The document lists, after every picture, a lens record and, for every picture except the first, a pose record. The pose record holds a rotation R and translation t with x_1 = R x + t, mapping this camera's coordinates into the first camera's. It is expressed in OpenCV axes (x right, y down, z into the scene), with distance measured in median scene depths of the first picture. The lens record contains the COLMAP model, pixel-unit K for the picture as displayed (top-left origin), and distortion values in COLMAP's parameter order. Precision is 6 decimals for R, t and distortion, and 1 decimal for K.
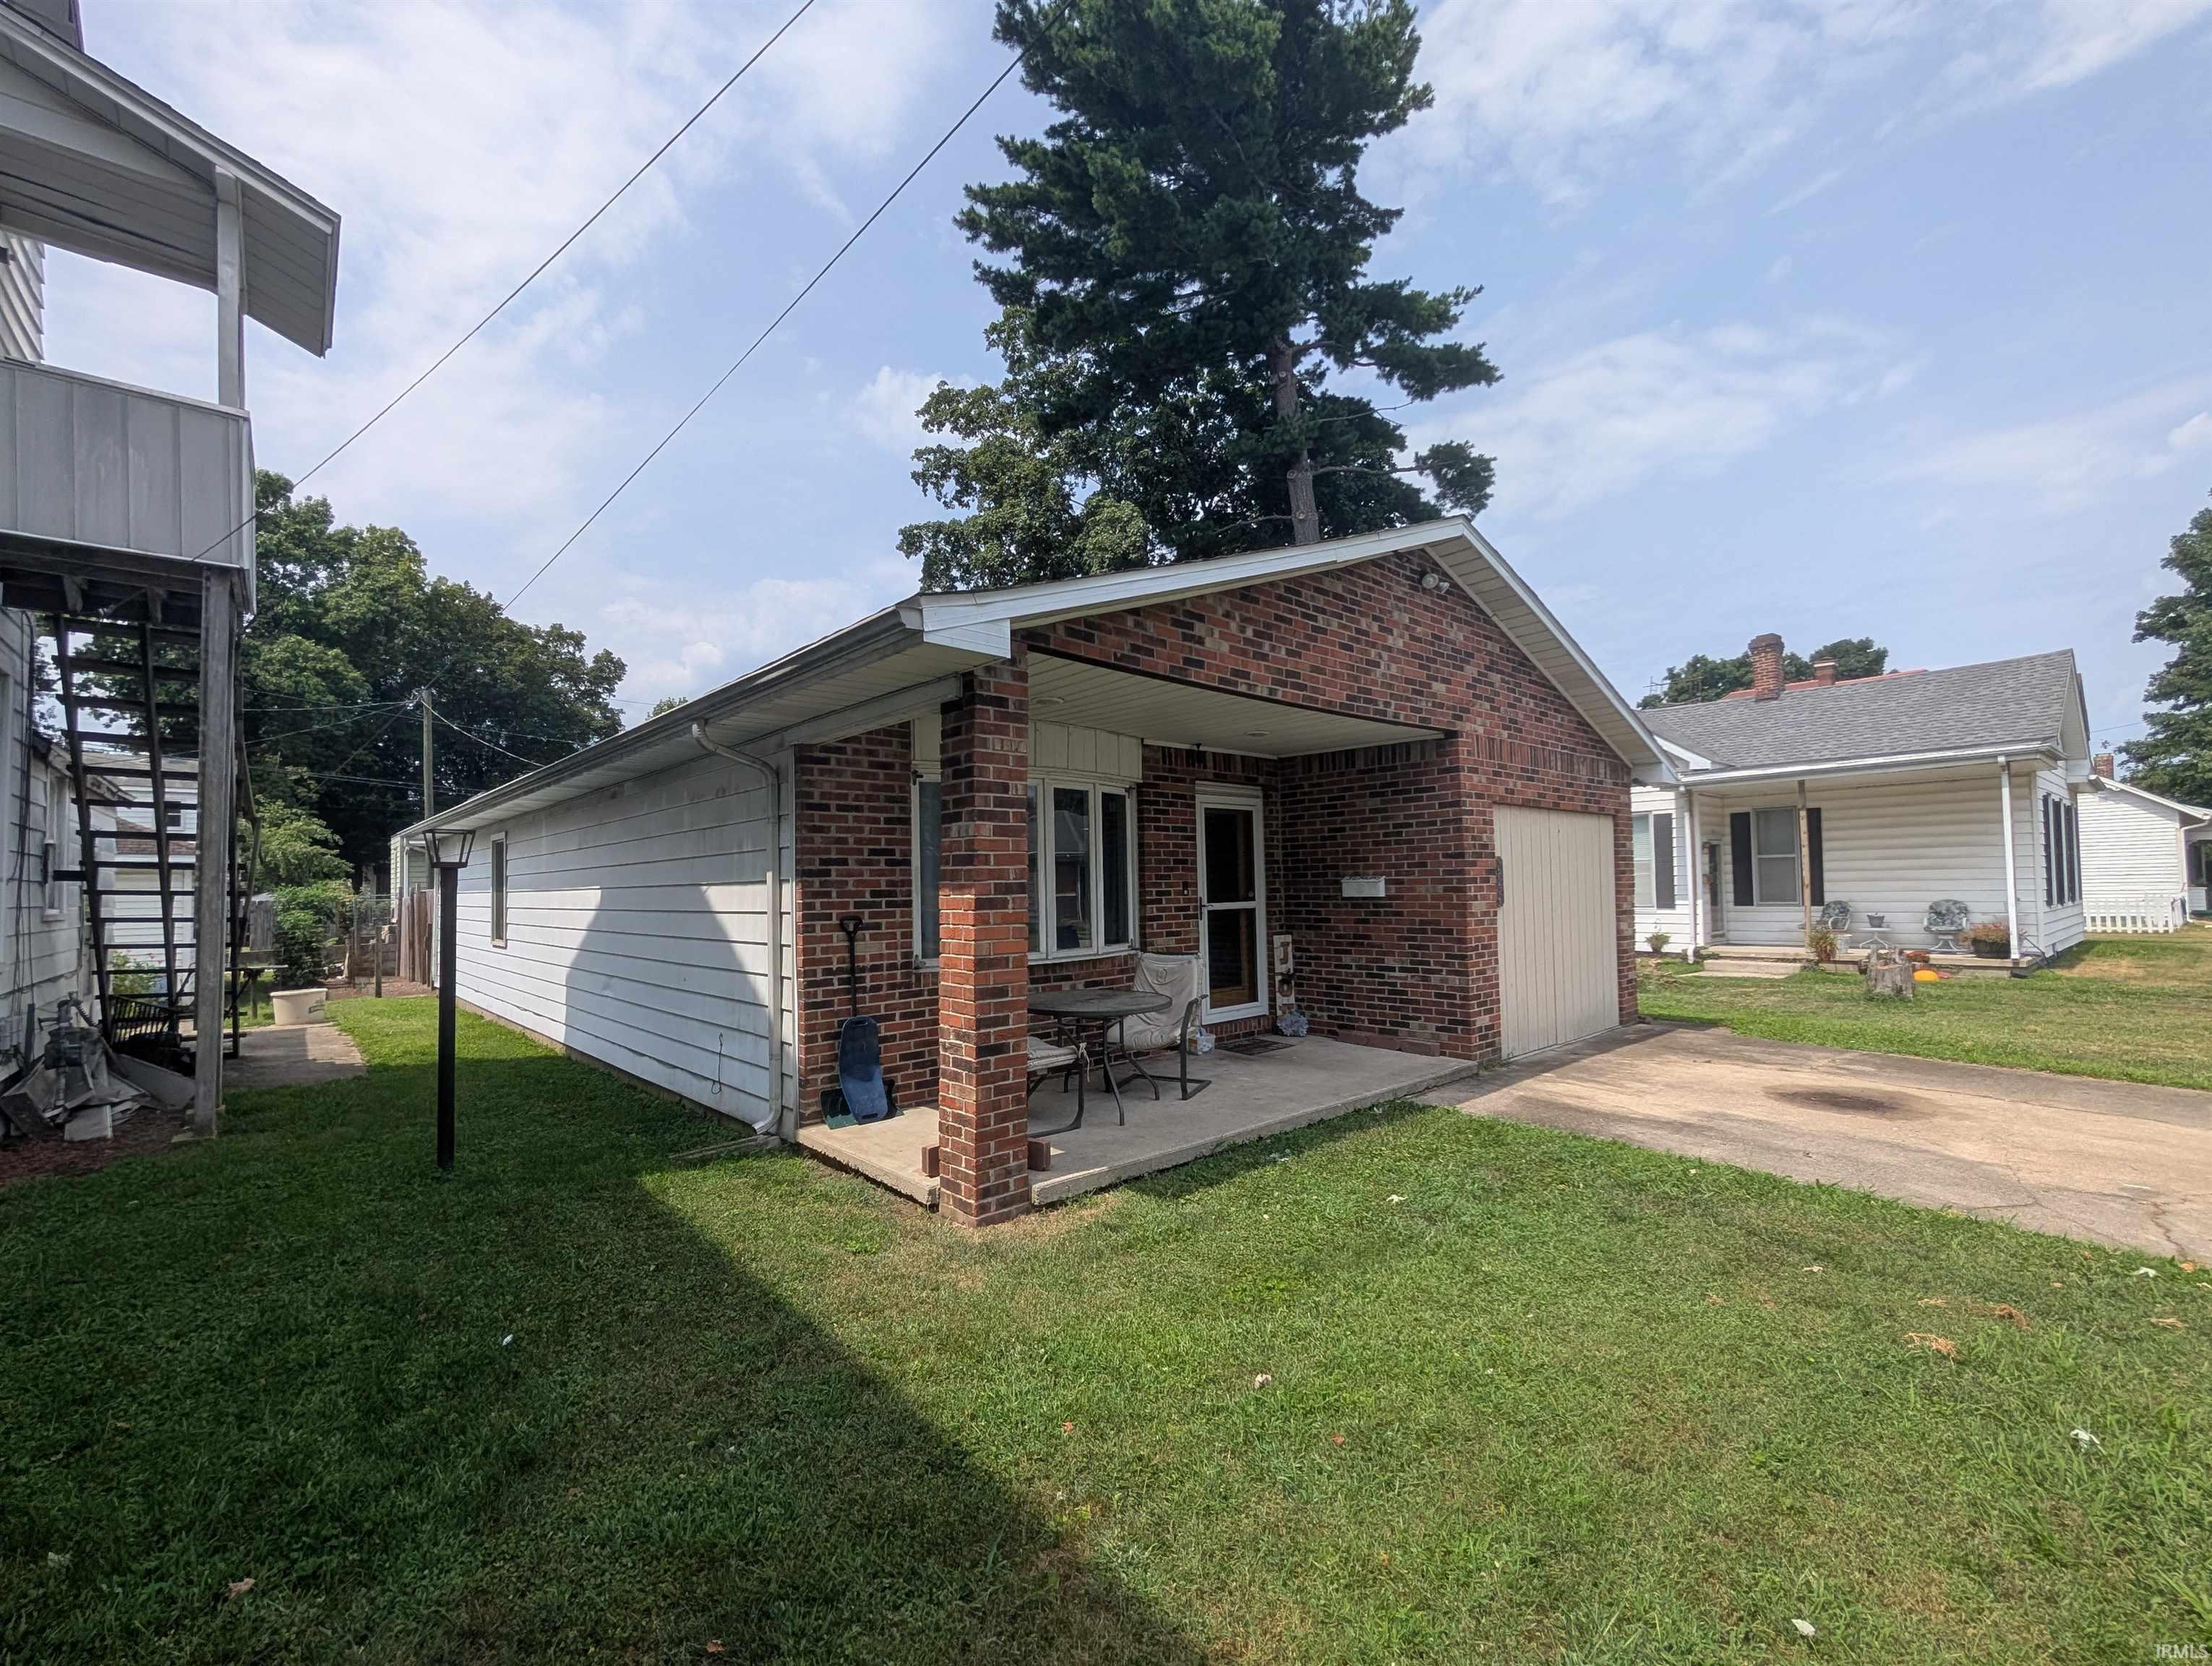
lens RADIAL K [[931.9, 0, 1097.1], [0, 931.9, 845.9], [0, 0, 1]] dist [-0.000008, -0.000590]
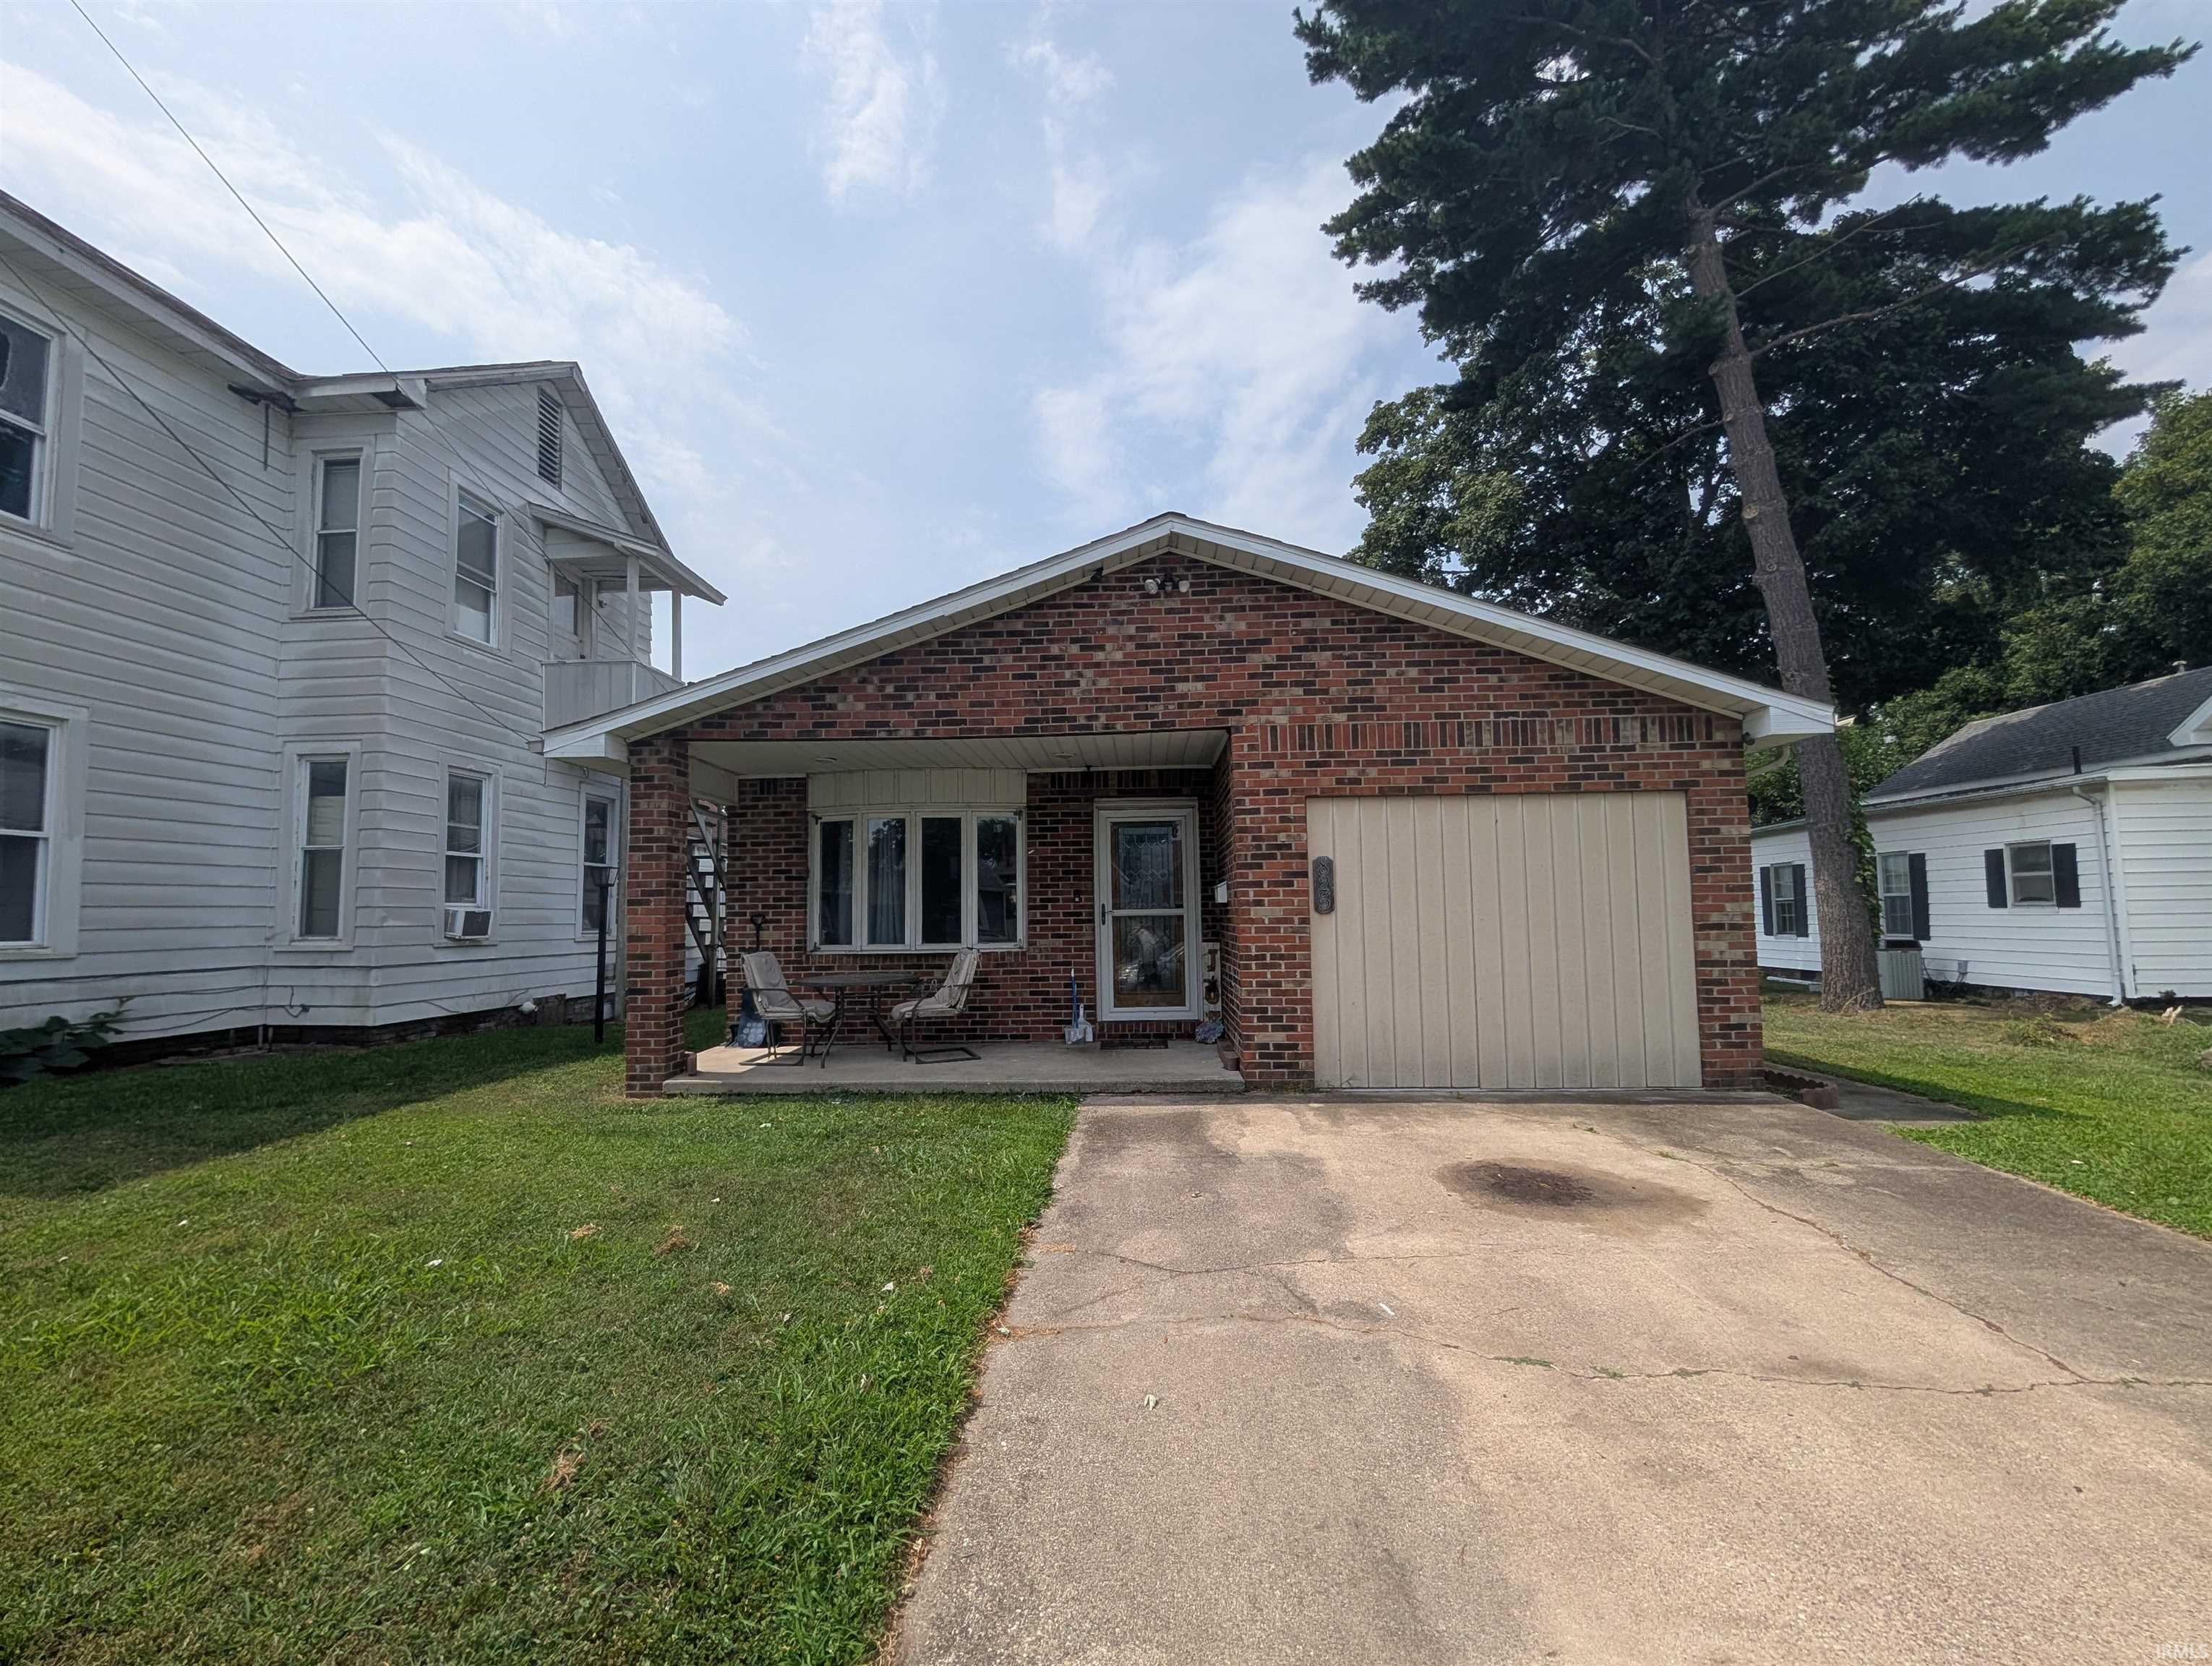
lens RADIAL K [[931.9, 0, 1101.0], [0, 931.9, 840.6], [0, 0, 1]] dist [-0.000008, -0.000590]
pose [[0.714259, -0.050189, -0.698080, 0.947548], [0.031422, 0.998719, -0.039653, 0.025808], [0.699176, 0.006387, 0.714921, 0.230704]]
